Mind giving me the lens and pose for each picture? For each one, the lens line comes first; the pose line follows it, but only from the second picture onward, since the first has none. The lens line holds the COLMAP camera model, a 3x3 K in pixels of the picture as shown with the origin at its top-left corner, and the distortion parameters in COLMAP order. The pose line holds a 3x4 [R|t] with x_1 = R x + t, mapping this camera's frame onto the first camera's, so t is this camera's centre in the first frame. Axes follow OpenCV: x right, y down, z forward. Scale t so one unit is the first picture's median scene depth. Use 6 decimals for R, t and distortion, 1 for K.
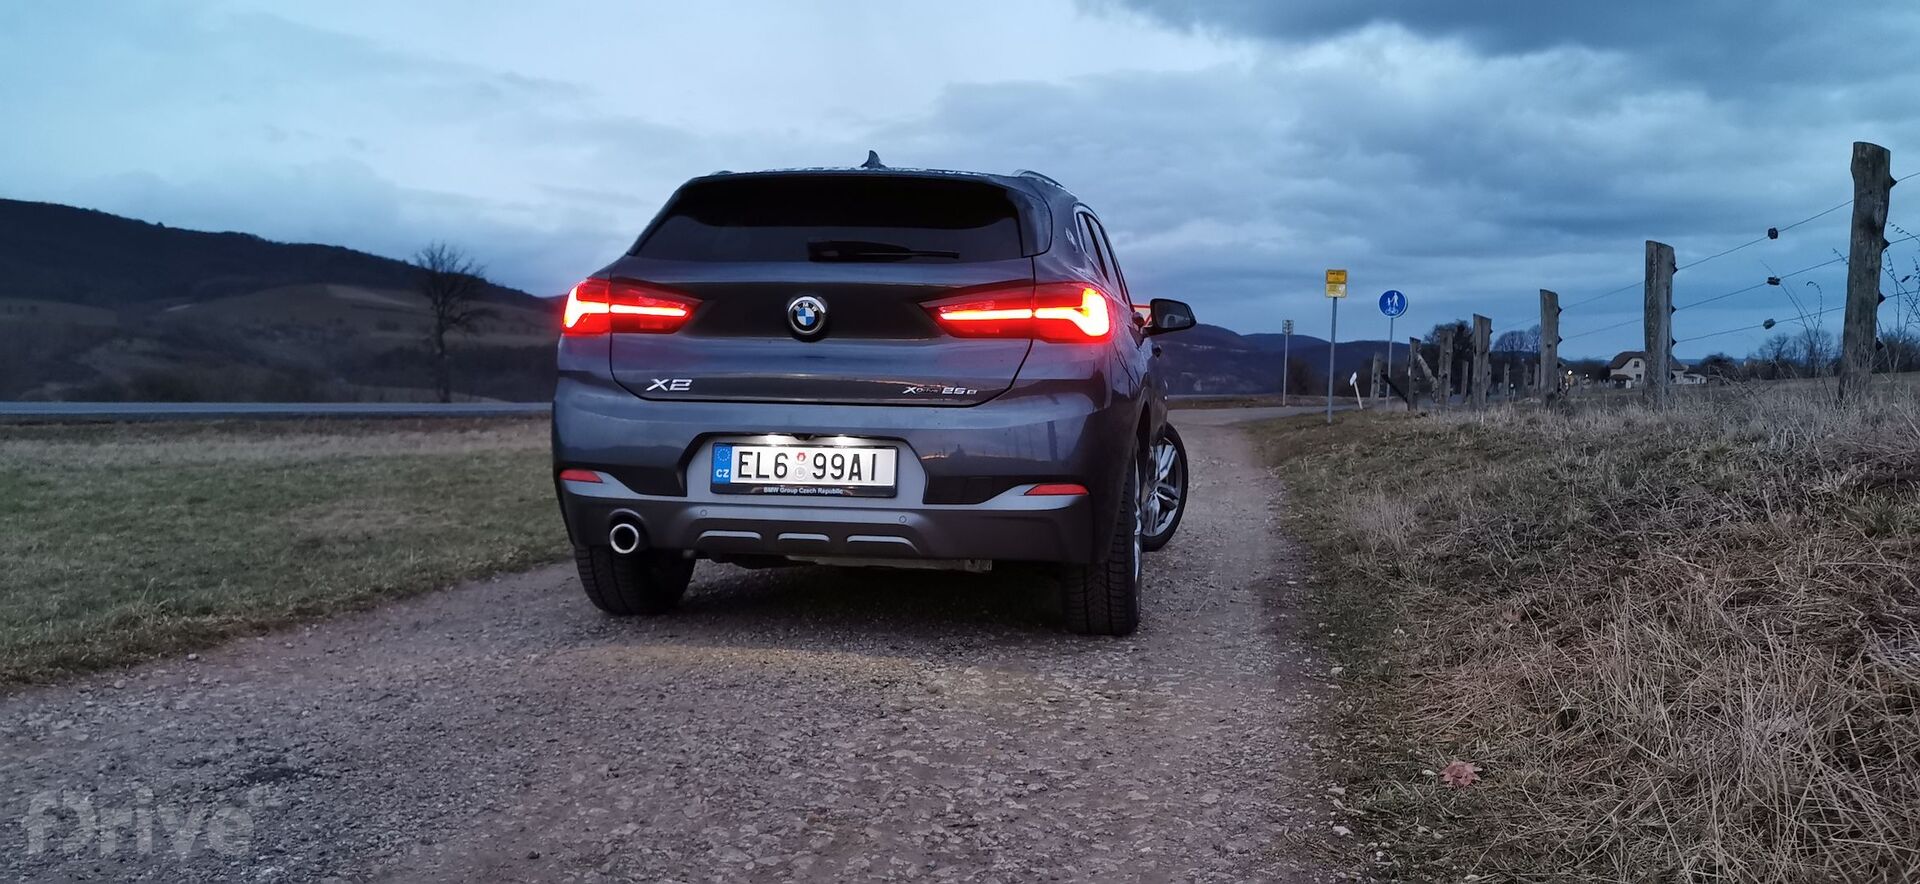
lens RADIAL K [[1592.4, 0, 996.0], [0, 1592.4, 442.2], [0, 0, 1]] dist [0.032434, 0.006532]
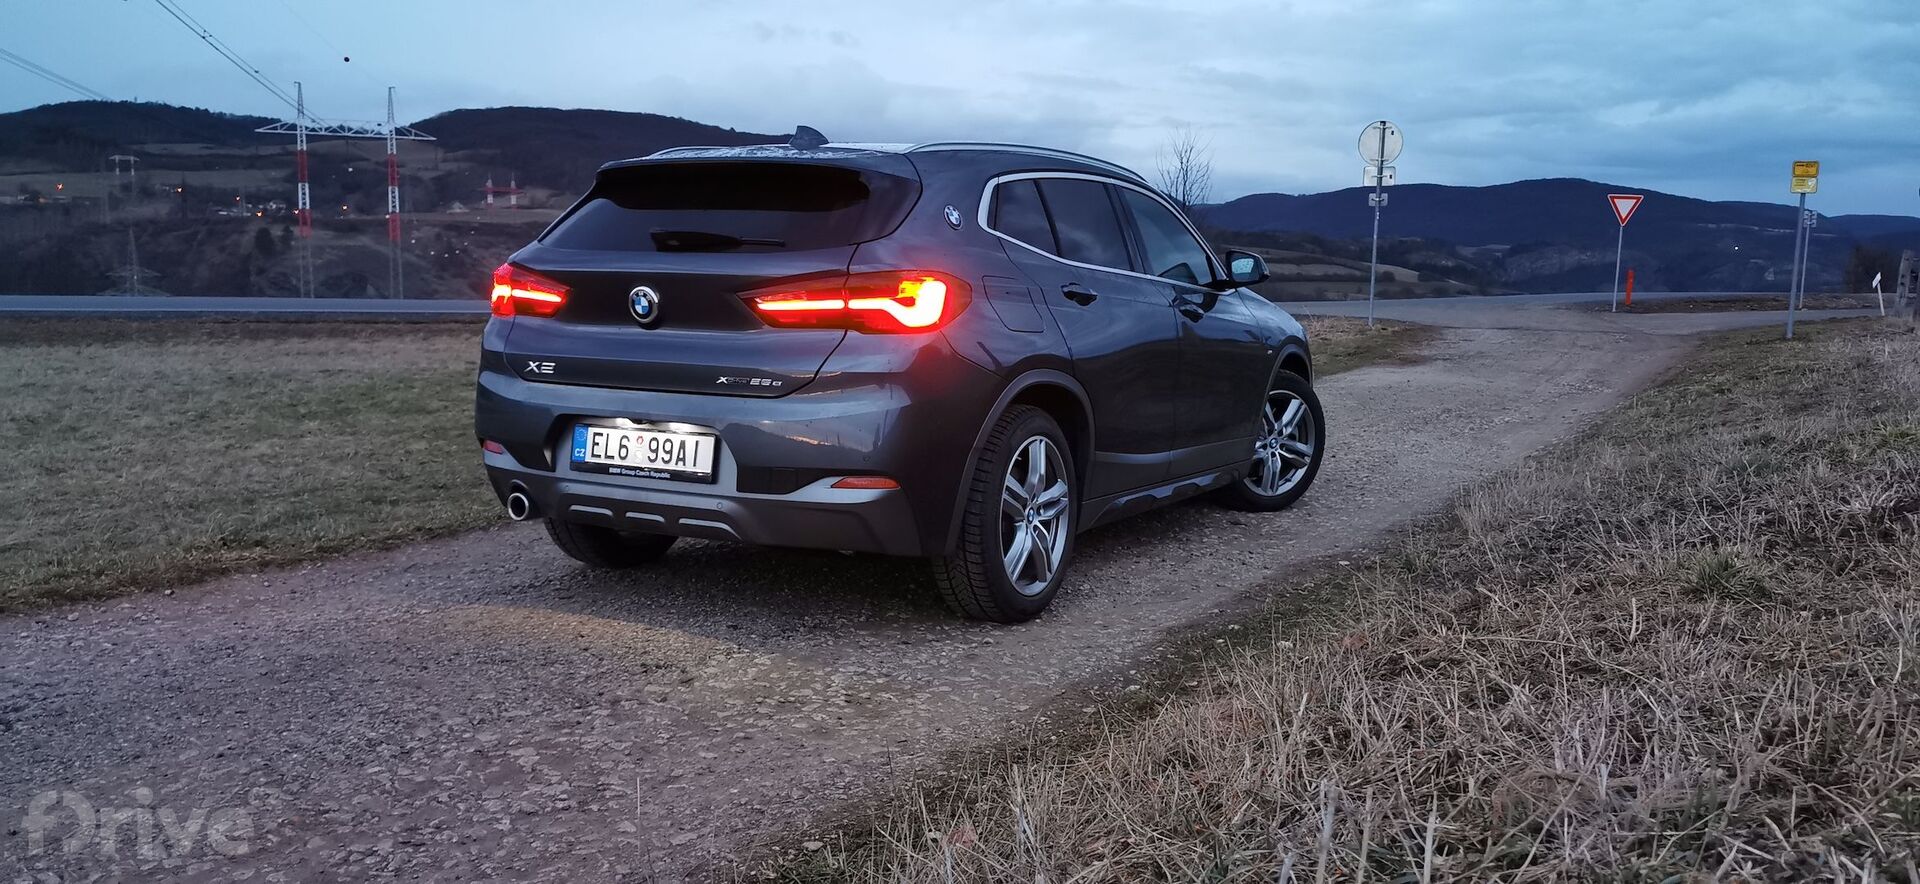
lens RADIAL K [[1592.4, 0, 996.0], [0, 1592.4, 442.2], [0, 0, 1]] dist [0.032434, 0.006532]
pose [[0.939262, 0.039137, -0.340963, 0.450272], [-0.013820, 0.996984, 0.076369, -0.072102], [0.342924, -0.067018, 0.936969, 0.100368]]
